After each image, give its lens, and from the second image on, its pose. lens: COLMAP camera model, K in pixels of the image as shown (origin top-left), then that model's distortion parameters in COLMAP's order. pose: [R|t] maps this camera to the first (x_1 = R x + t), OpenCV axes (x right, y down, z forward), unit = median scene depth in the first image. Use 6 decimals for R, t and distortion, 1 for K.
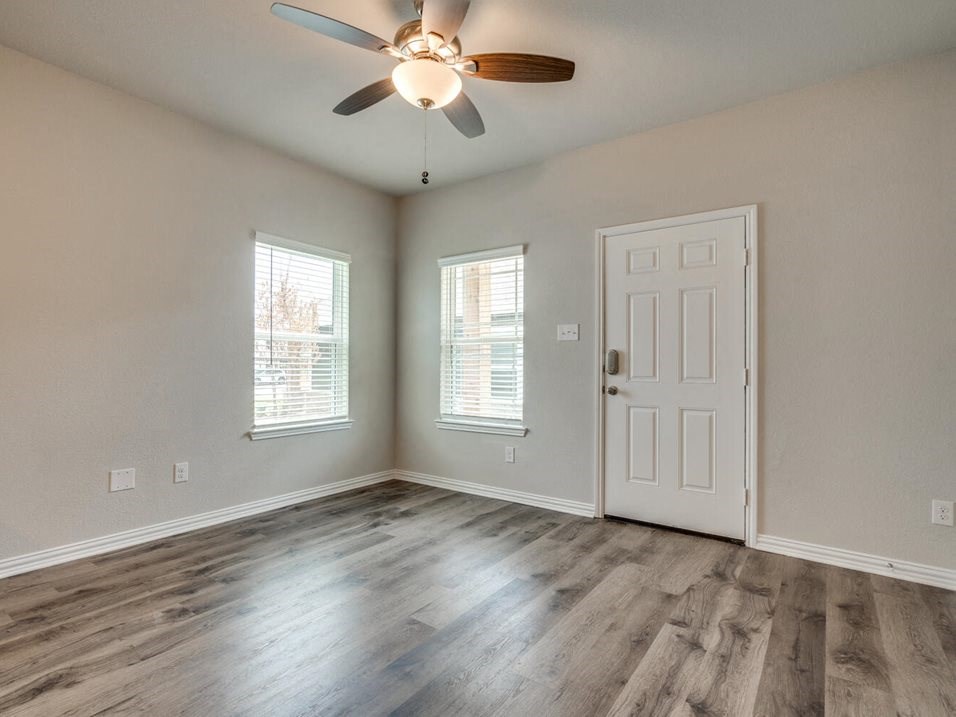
lens RADIAL K [[486.2, 0, 478.8], [0, 486.2, 359.9], [0, 0, 1]] dist [0.004402, -0.001027]
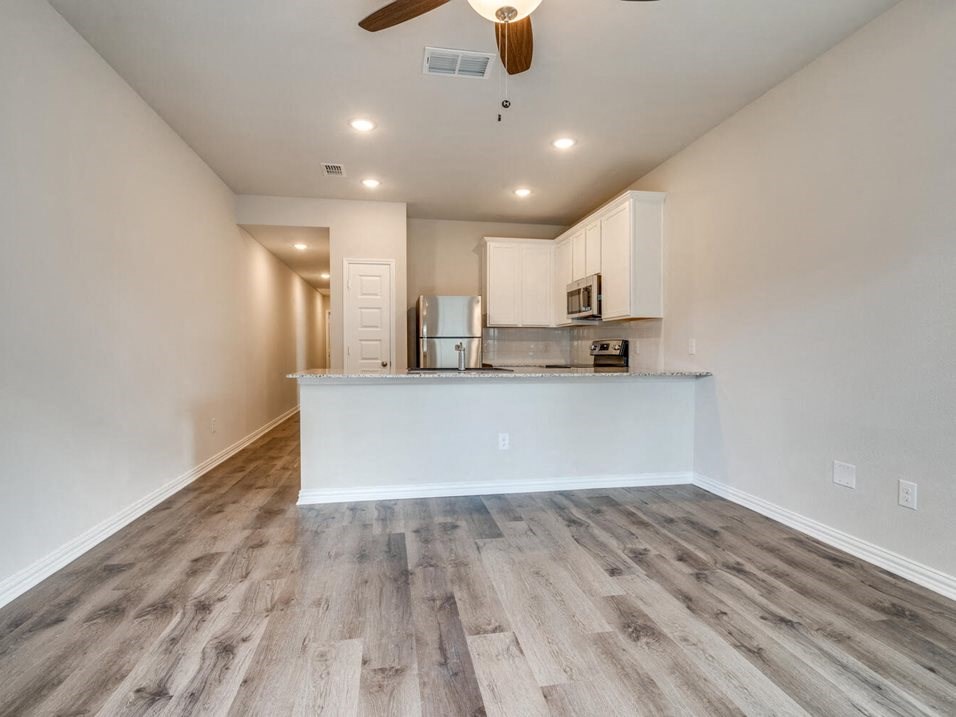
lens RADIAL K [[486.2, 0, 477.3], [0, 486.2, 356.1], [0, 0, 1]] dist [0.004402, -0.001027]
pose [[-0.691401, 0.001993, -0.722468, 0.361886], [0.000113, 0.999996, 0.002650, 0.024917], [0.722471, 0.001751, -0.691399, 1.075453]]
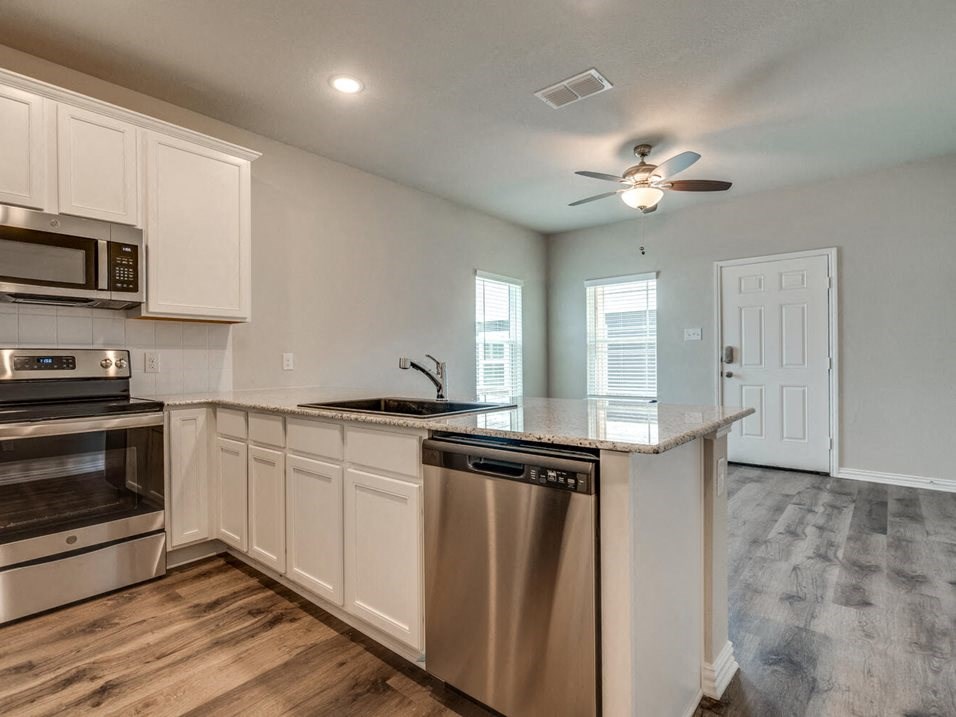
lens RADIAL K [[486.2, 0, 476.4], [0, 486.2, 359.7], [0, 0, 1]] dist [0.004402, -0.001027]
pose [[0.996827, -0.012350, -0.078632, -0.398643], [0.013060, 0.999878, 0.008521, -0.003333], [0.078517, -0.009521, 0.996867, -0.553829]]
